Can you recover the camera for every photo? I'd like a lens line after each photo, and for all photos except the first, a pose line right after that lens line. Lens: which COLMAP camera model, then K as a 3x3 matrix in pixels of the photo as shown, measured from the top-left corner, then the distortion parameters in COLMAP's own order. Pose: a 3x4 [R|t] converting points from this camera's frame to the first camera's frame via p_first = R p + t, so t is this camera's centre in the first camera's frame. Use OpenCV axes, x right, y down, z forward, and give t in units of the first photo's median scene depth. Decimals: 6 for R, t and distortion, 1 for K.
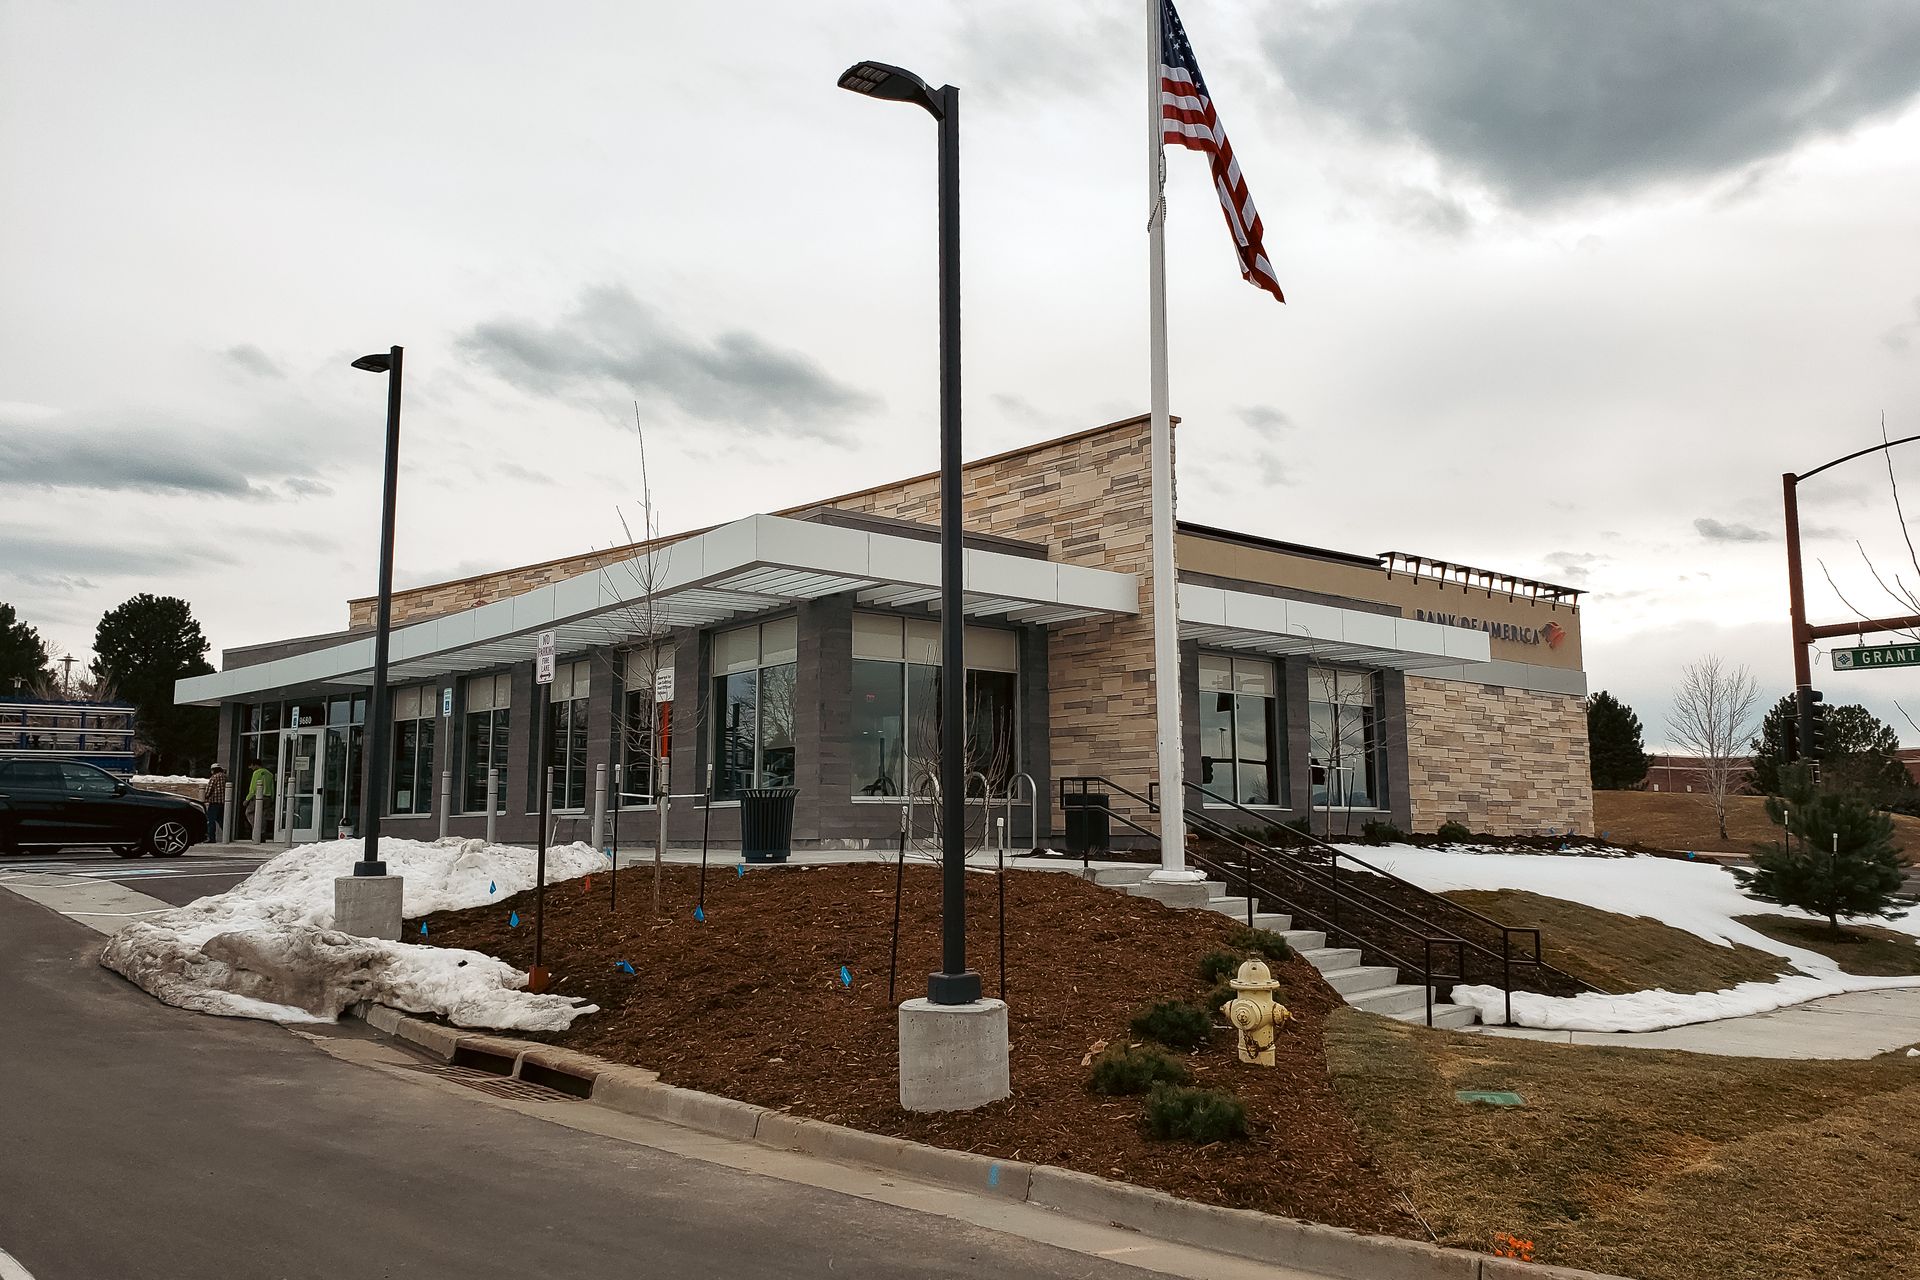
lens RADIAL K [[1480.0, 0, 957.5], [0, 1480.0, 566.3], [0, 0, 1]] dist [0.090946, -0.118773]
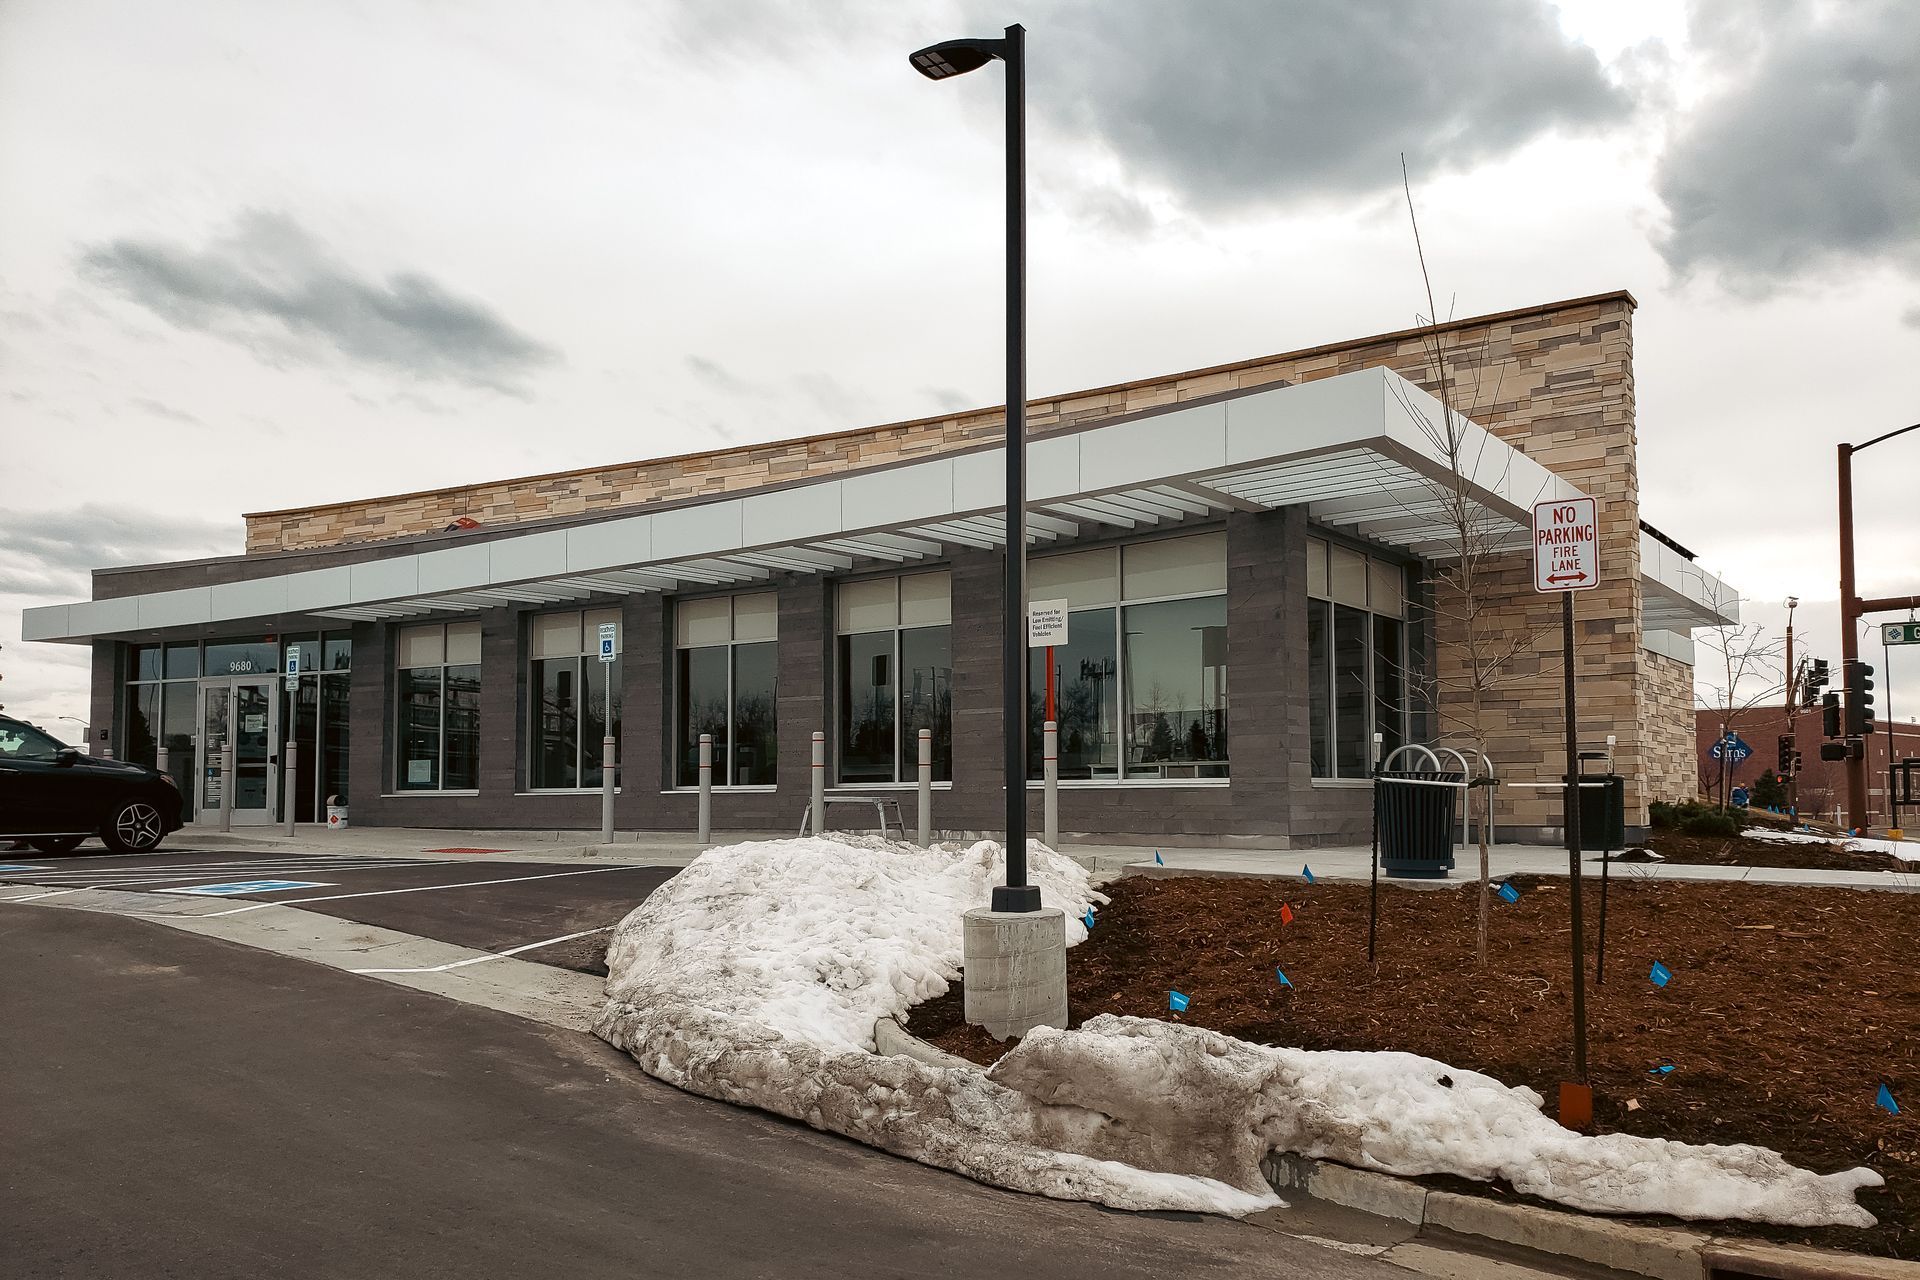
lens RADIAL K [[1477.5, 0, 956.1], [0, 1477.5, 598.2], [0, 0, 1]] dist [0.058219, -0.115825]
pose [[0.977488, 0.028650, 0.209038, -0.302018], [-0.037280, 0.998602, 0.037463, 0.034276], [-0.207672, -0.044412, 0.977190, 0.243099]]
